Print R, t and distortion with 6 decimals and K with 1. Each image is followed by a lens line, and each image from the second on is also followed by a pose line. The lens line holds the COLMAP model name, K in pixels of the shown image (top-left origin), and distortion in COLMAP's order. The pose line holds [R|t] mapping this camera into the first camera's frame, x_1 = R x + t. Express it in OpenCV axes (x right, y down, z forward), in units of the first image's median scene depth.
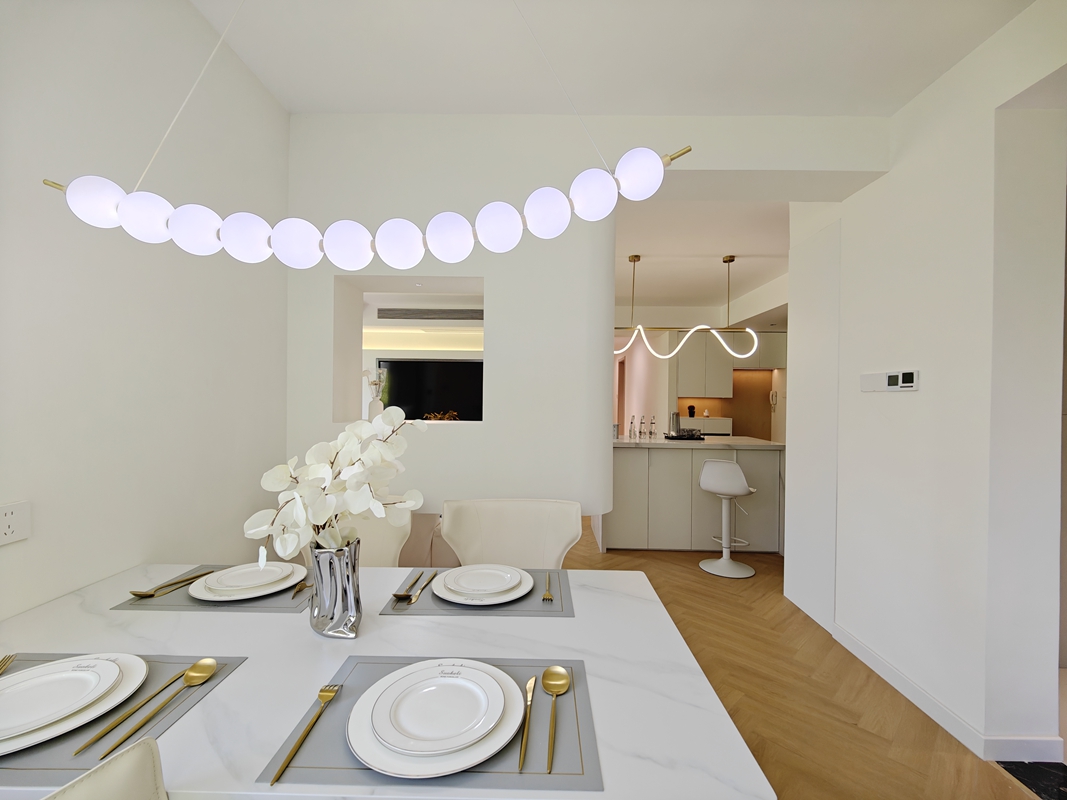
lens RADIAL K [[463.4, 0, 535.3], [0, 463.4, 398.2], [0, 0, 1]] dist [-0.010277, 0.003872]
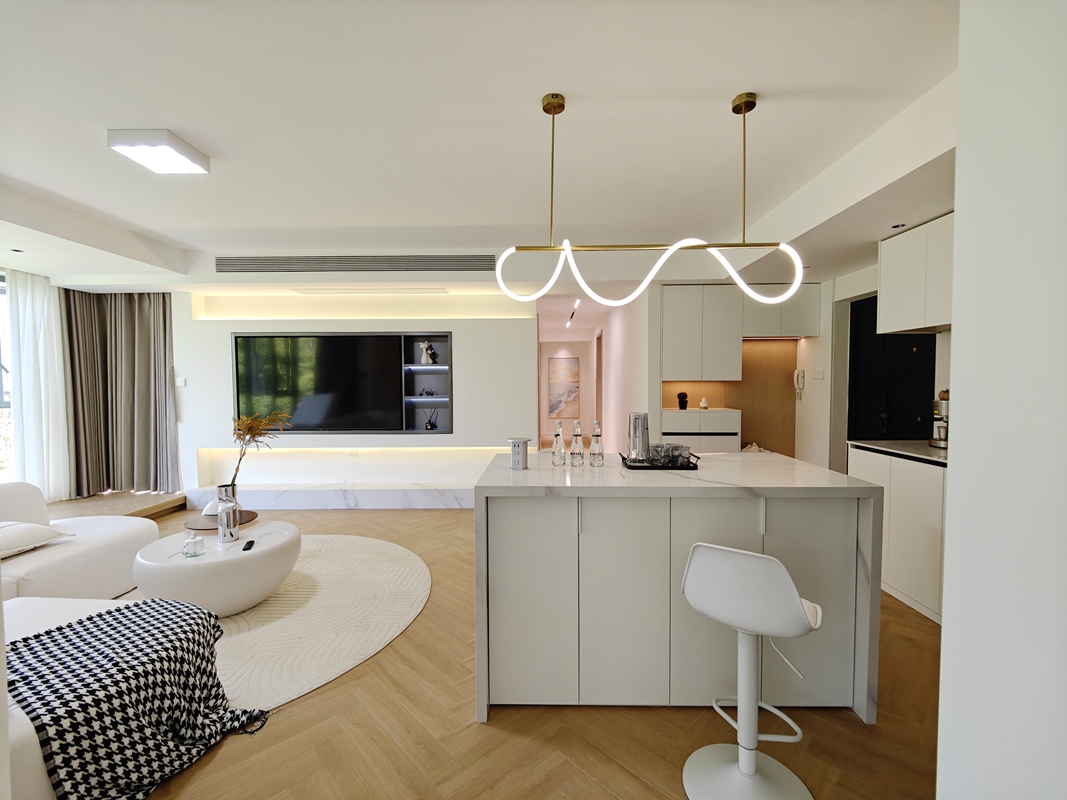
lens RADIAL K [[463.4, 0, 536.5], [0, 463.4, 398.1], [0, 0, 1]] dist [-0.010277, 0.003872]
pose [[0.999843, -0.017478, 0.002892, 0.126108], [0.017365, 0.999226, 0.035291, -0.004675], [-0.003507, -0.035235, 0.999373, 0.330871]]
